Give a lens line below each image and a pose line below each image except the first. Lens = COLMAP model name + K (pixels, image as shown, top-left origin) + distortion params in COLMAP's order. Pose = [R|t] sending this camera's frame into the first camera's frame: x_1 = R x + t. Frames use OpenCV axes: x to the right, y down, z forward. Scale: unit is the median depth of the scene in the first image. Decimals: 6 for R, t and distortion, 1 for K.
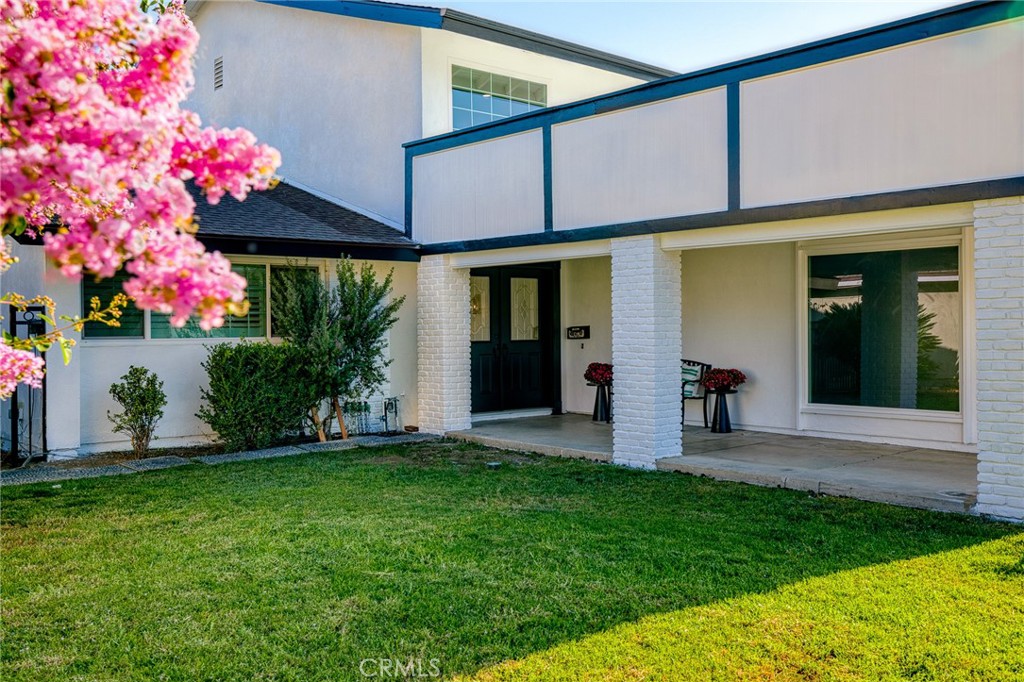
lens RADIAL K [[978.2, 0, 509.9], [0, 978.2, 338.6], [0, 0, 1]] dist [0.002135, 0.000000]
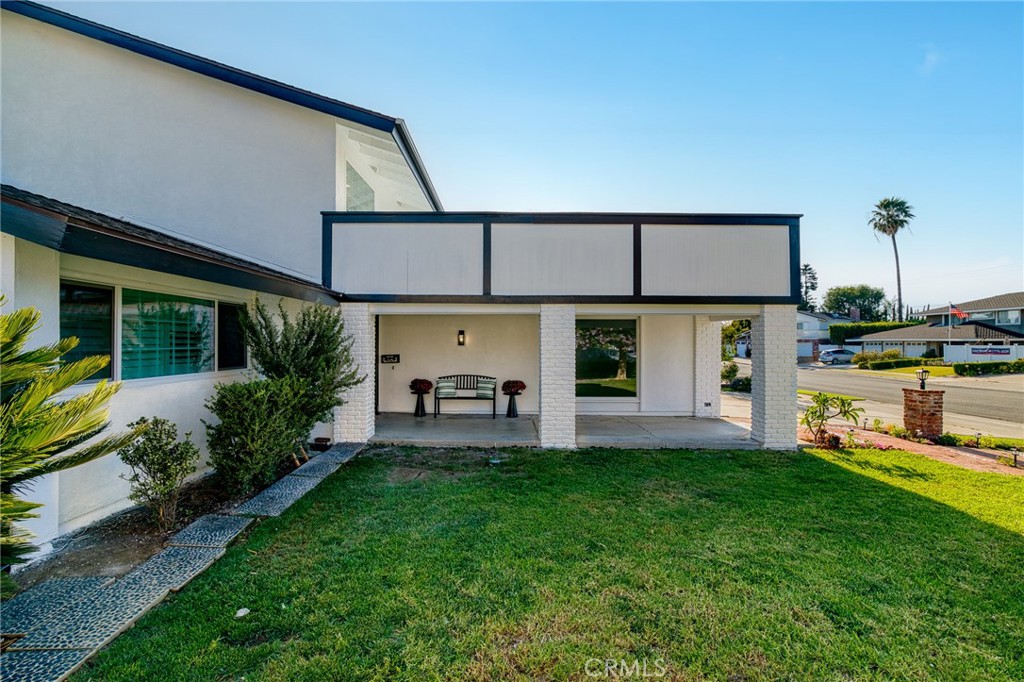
lens RADIAL K [[425.5, 0, 510.7], [0, 425.5, 347.8], [0, 0, 1]] dist [-0.013194, -0.000014]
pose [[0.668989, 0.012198, 0.743172, -0.365156], [-0.001439, 0.999885, -0.015117, -0.017577], [-0.743271, 0.009044, 0.668930, 0.482143]]
